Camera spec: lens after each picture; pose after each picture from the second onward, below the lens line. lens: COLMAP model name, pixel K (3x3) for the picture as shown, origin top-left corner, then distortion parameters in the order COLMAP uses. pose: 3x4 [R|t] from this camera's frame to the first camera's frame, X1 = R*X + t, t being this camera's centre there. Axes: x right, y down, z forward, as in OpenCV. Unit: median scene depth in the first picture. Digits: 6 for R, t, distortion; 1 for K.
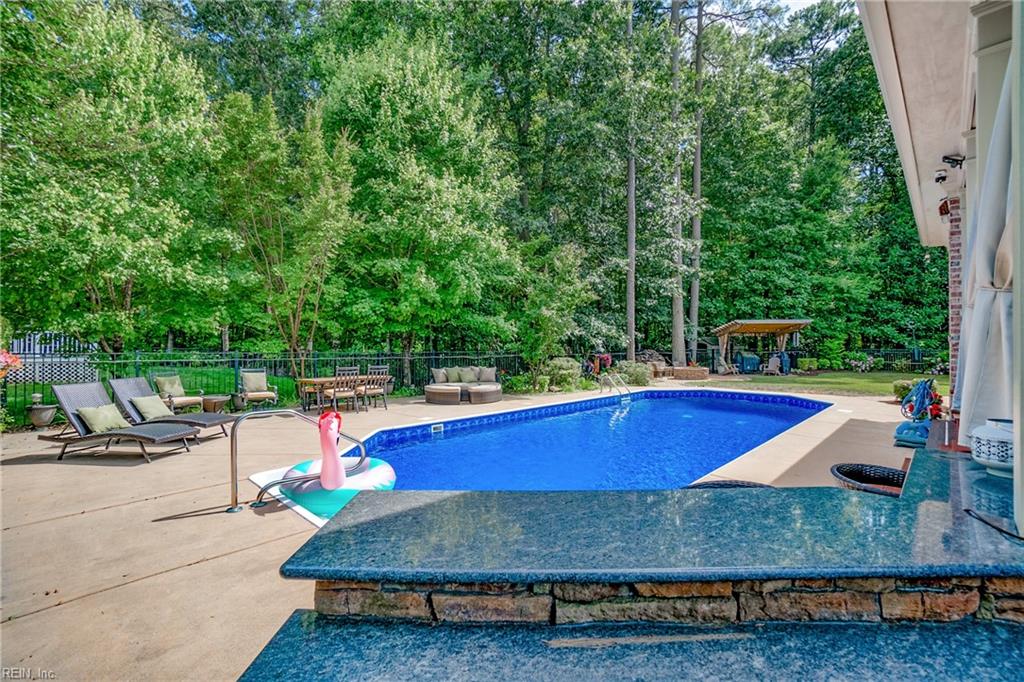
lens RADIAL K [[460.5, 0, 512.0], [0, 460.5, 341.0], [0, 0, 1]] dist [-0.053788, 0.014467]
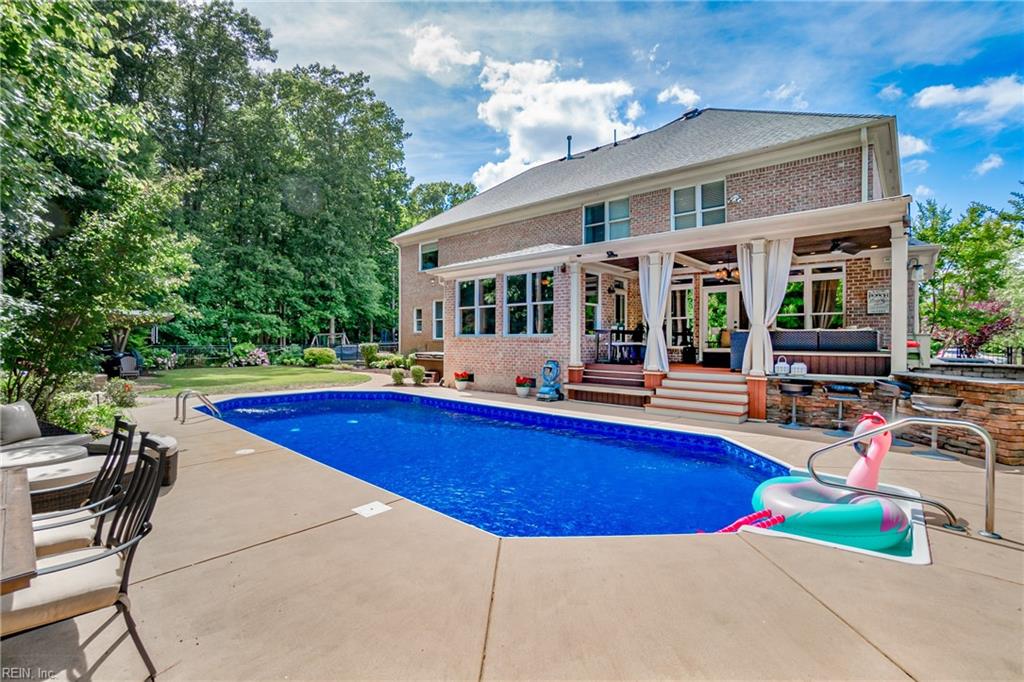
lens RADIAL K [[460.5, 0, 512.0], [0, 460.5, 341.0], [0, 0, 1]] dist [-0.053788, 0.014467]
pose [[-0.049064, -0.002507, 0.998792, -0.224579], [-0.008276, 0.999964, 0.002104, 0.000254], [-0.998761, -0.008163, -0.049083, 0.310152]]
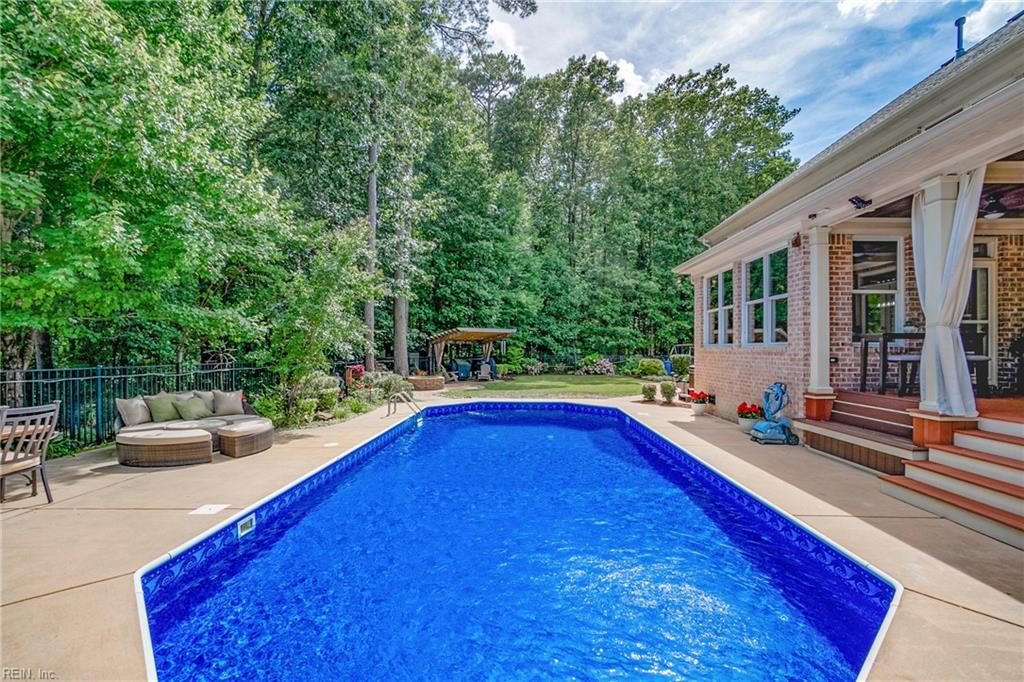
lens RADIAL K [[462.6, 0, 516.5], [0, 462.6, 342.3], [0, 0, 1]] dist [-0.054749, 0.022313]
pose [[0.721444, 0.012851, 0.692353, -0.101749], [-0.005877, 0.999905, -0.012436, -0.001338], [-0.692447, 0.004903, 0.721452, 0.153476]]
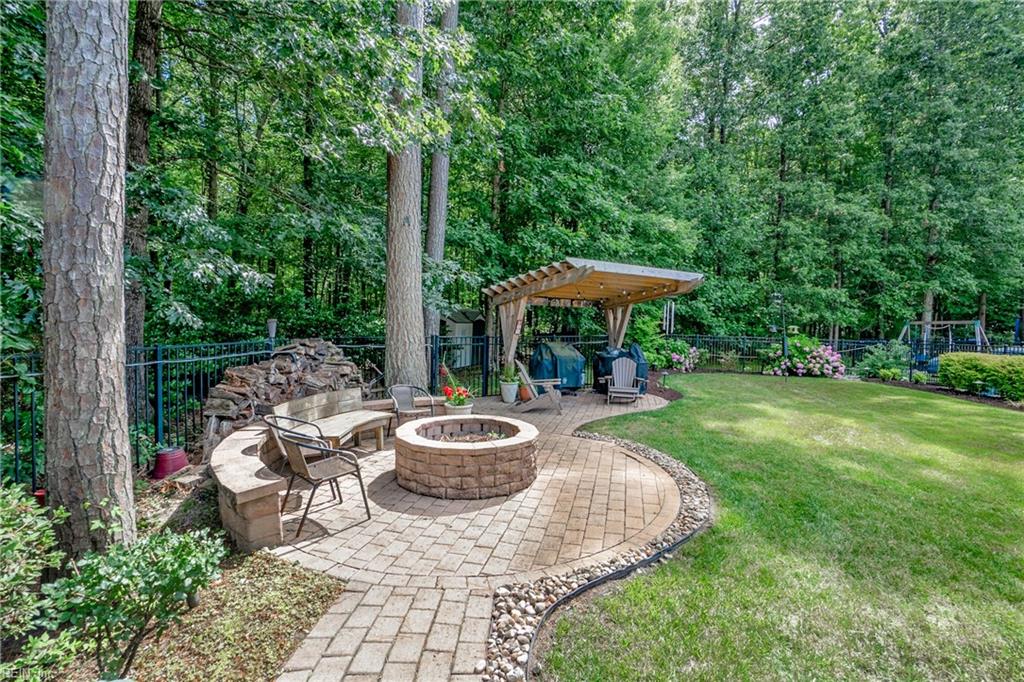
lens RADIAL K [[462.6, 0, 516.5], [0, 462.6, 342.3], [0, 0, 1]] dist [-0.054749, 0.022313]
pose [[0.810955, -0.006774, 0.585069, 0.213912], [-0.030712, 0.998062, 0.054124, 0.000766], [-0.584302, -0.061860, 0.809175, 0.626145]]
